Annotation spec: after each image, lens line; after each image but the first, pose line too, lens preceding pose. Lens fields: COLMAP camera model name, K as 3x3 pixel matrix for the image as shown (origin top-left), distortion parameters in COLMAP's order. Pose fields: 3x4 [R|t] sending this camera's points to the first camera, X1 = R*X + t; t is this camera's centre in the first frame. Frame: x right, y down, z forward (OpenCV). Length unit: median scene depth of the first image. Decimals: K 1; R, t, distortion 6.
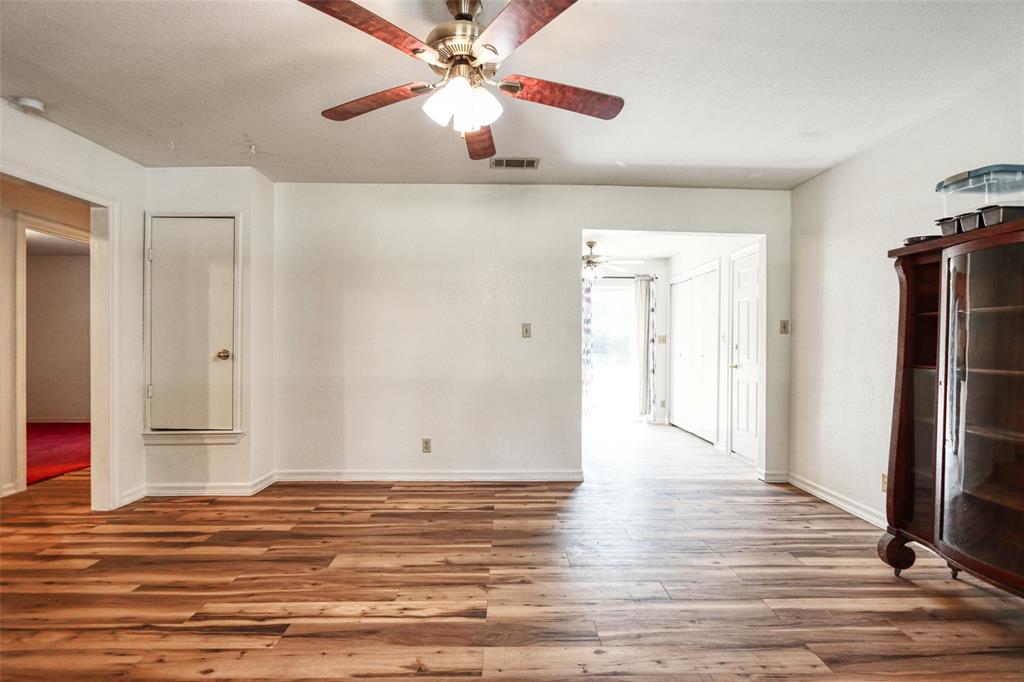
lens RADIAL K [[471.2, 0, 516.4], [0, 471.2, 349.0], [0, 0, 1]] dist [-0.015507, 0.001511]
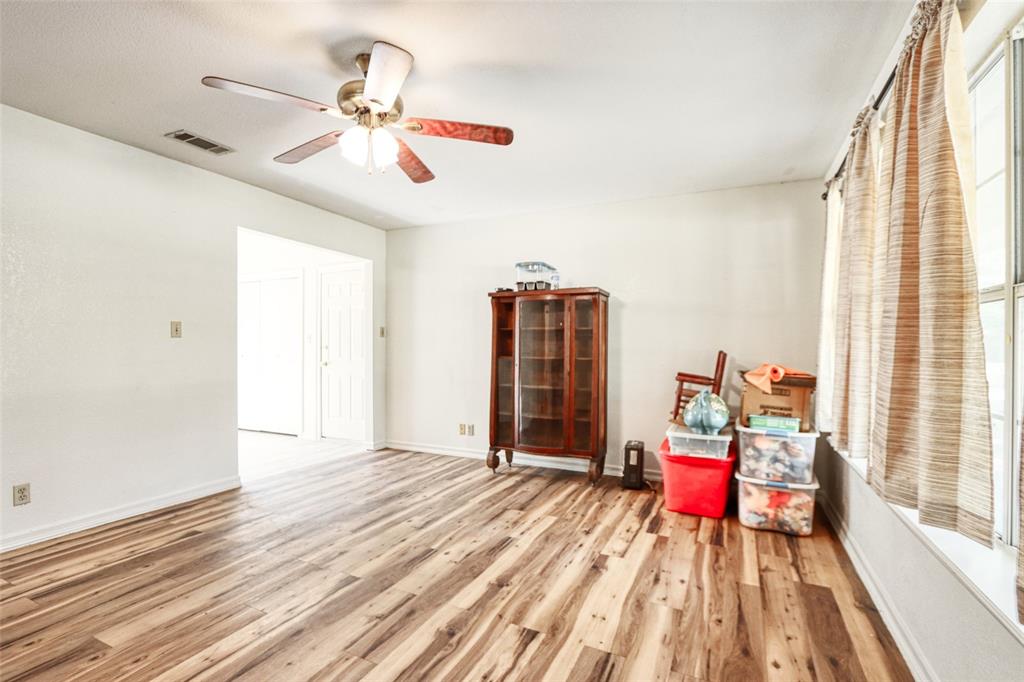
lens RADIAL K [[471.2, 0, 516.4], [0, 471.2, 349.0], [0, 0, 1]] dist [-0.015507, 0.001511]
pose [[0.446641, -0.008556, 0.894672, -0.569788], [0.008780, 0.999948, 0.005179, -0.003157], [-0.894670, 0.005542, 0.446693, 0.072880]]
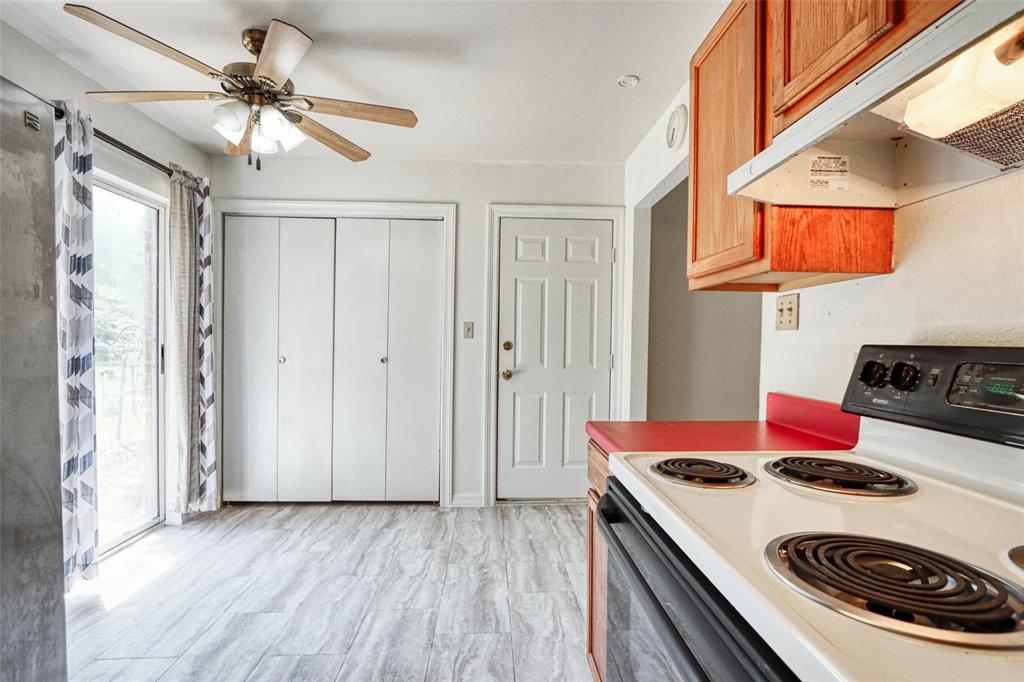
lens RADIAL K [[476.4, 0, 509.3], [0, 476.4, 348.2], [0, 0, 1]] dist [-0.003638, -0.000170]
pose [[-0.017220, -0.020625, 0.999639, -0.345878], [0.000760, 0.999787, 0.020641, -0.021525], [-0.999851, 0.001115, -0.017201, 1.554602]]
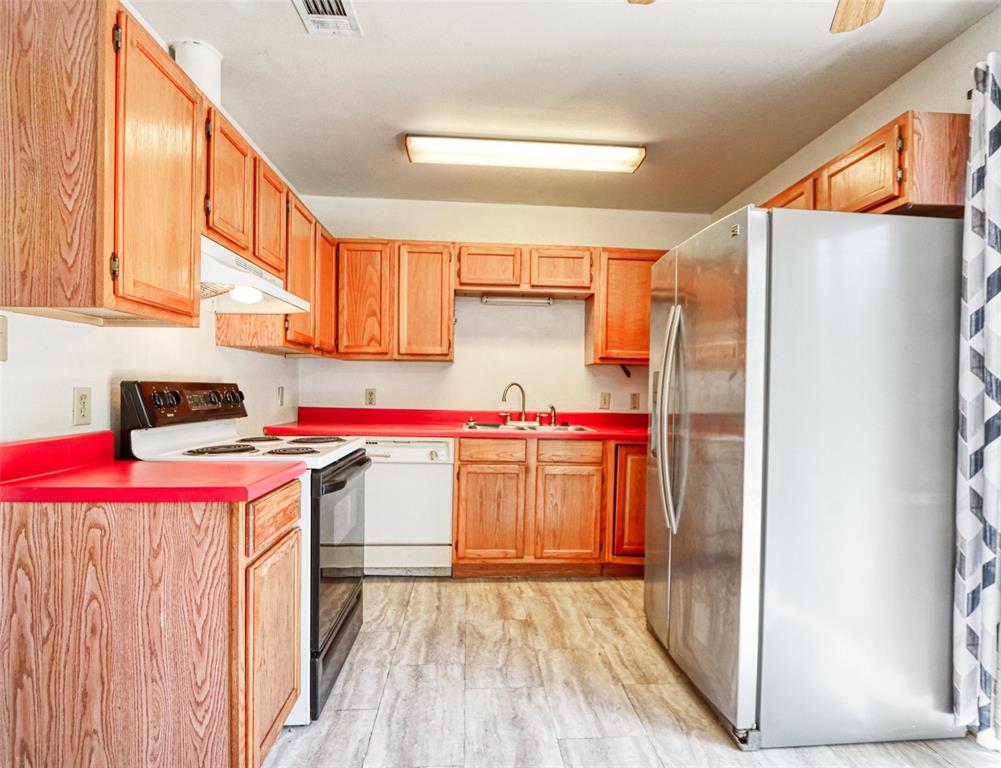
lens RADIAL K [[538.6, 0, 516.1], [0, 538.6, 392.8], [0, 0, 1]] dist [-0.012103, -0.000357]
pose [[0.060196, 0.005841, -0.998169, 0.554494], [-0.019639, 0.999796, 0.004666, -0.014809], [0.997993, 0.019322, 0.060299, 1.650573]]
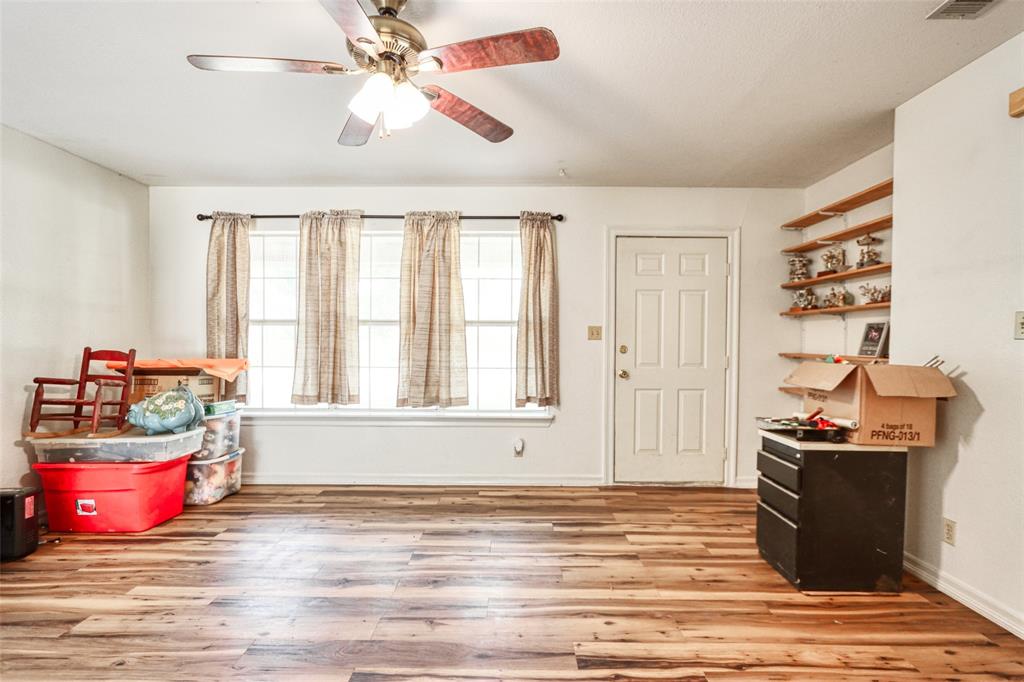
lens RADIAL K [[471.2, 0, 516.4], [0, 471.2, 349.0], [0, 0, 1]] dist [-0.015507, 0.001511]
pose [[-0.999618, -0.010217, 0.025688, -0.226766], [-0.009382, 0.999430, 0.032421, -0.022586], [-0.026004, 0.032167, -0.999144, 1.098220]]
